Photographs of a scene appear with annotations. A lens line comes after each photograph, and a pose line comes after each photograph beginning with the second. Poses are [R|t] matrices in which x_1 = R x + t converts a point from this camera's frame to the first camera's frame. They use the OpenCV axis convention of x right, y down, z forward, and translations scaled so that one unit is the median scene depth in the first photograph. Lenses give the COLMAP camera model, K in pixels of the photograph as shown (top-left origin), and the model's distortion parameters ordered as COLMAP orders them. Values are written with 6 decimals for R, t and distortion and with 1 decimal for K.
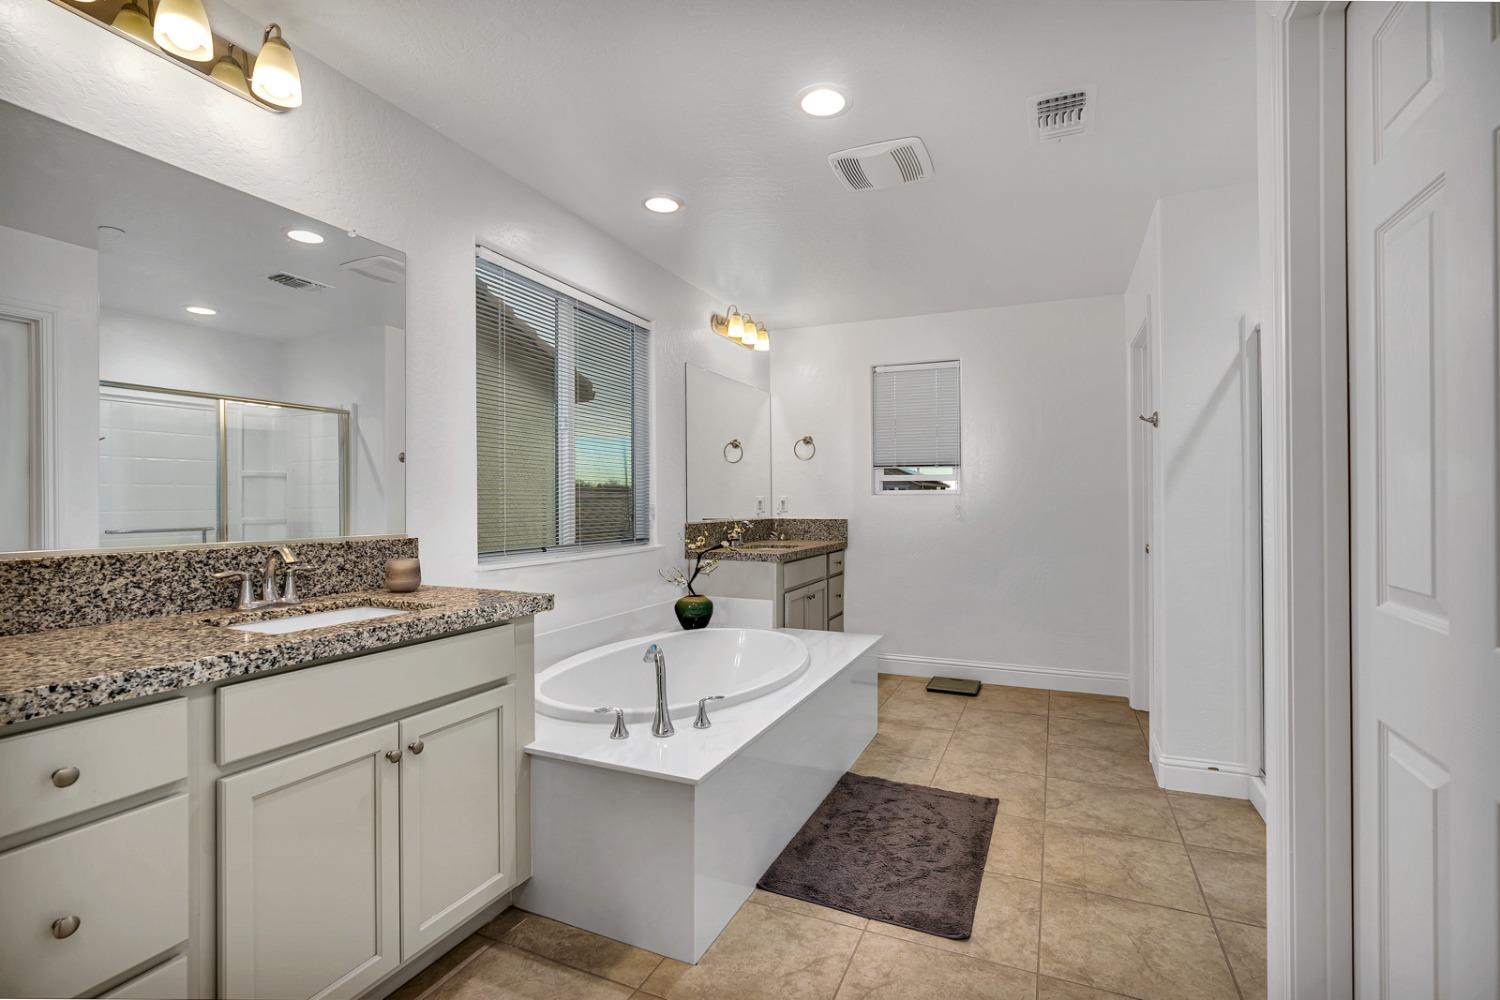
lens RADIAL K [[700.8, 0, 748.3], [0, 700.8, 502.0], [0, 0, 1]] dist [-0.008998, 0.001268]
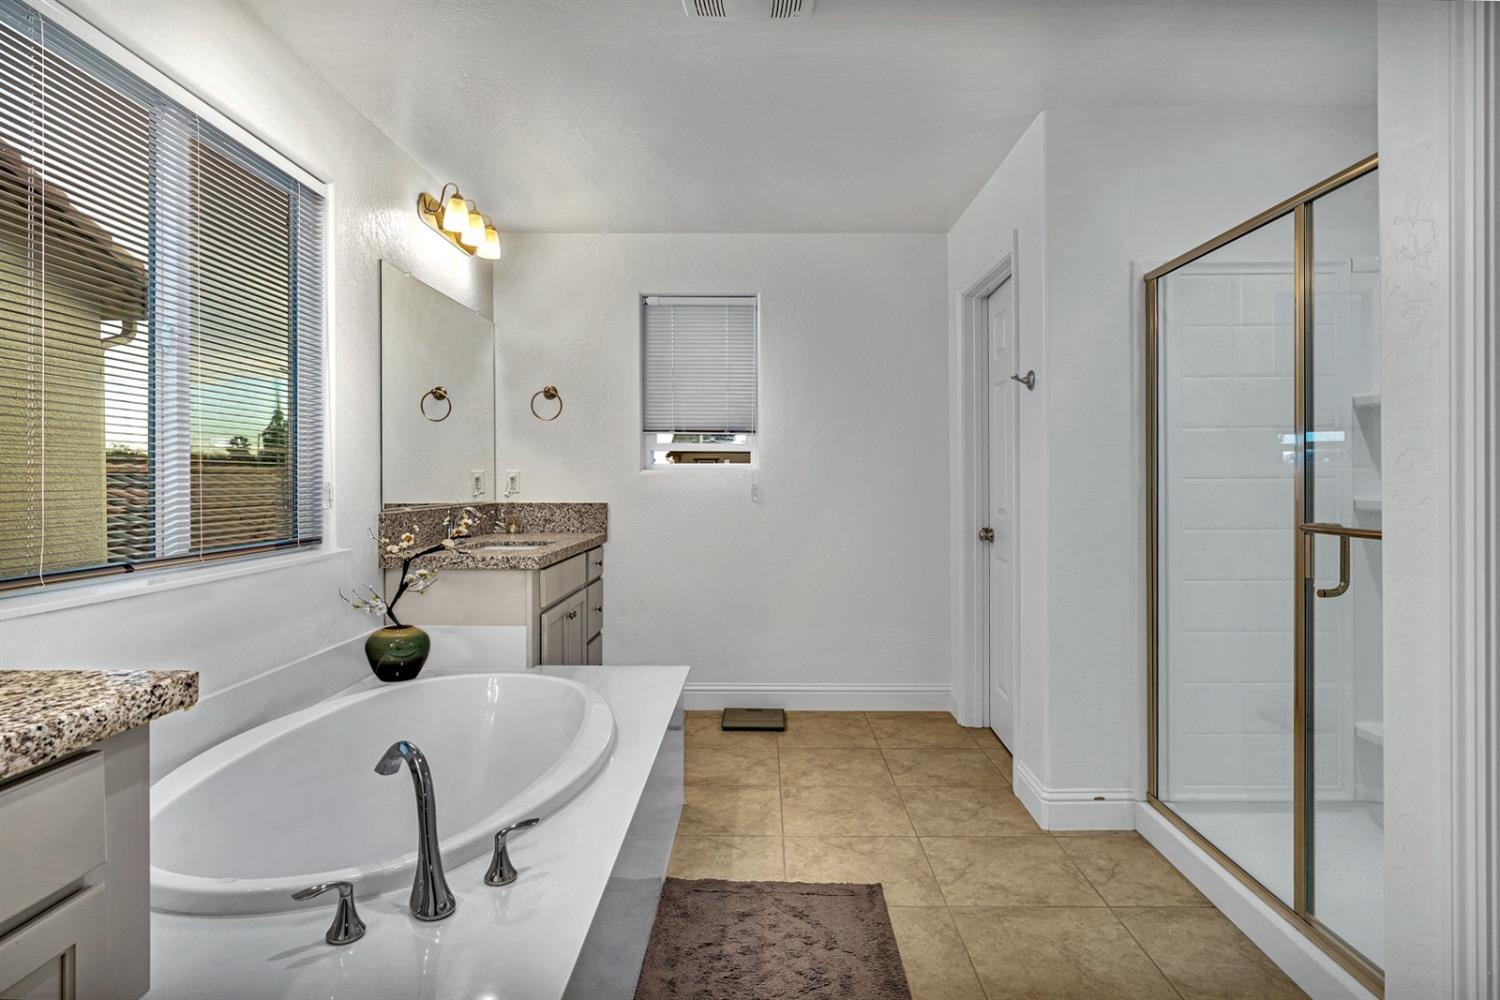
lens RADIAL K [[843.5, 0, 757.0], [0, 843.5, 475.2], [0, 0, 1]] dist [-0.005661, 0.004887]
pose [[0.915861, 0.003815, 0.401477, -0.113724], [-0.002168, 0.999987, -0.004555, -0.000869], [-0.401489, 0.003301, 0.915858, 0.226564]]
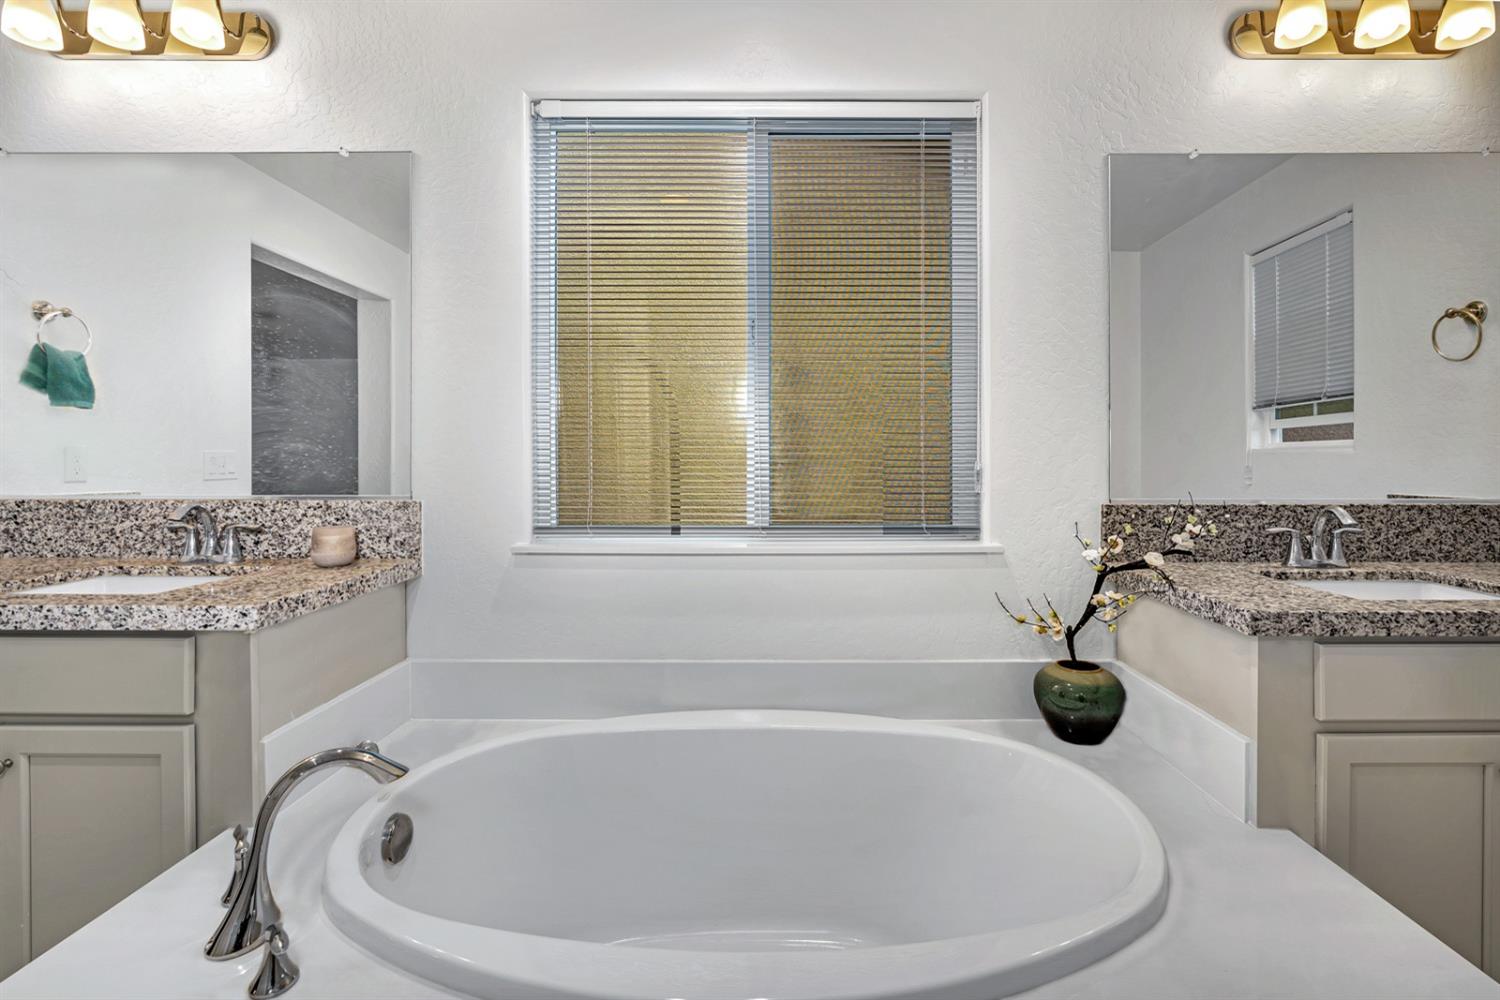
lens RADIAL K [[700.8, 0, 771.1], [0, 700.8, 458.1], [0, 0, 1]] dist [-0.008998, 0.001268]
pose [[0.399791, 0.006170, -0.916585, 0.337073], [-0.001019, 0.999980, 0.006287, -0.002903], [0.916606, -0.001580, 0.399789, 0.841085]]
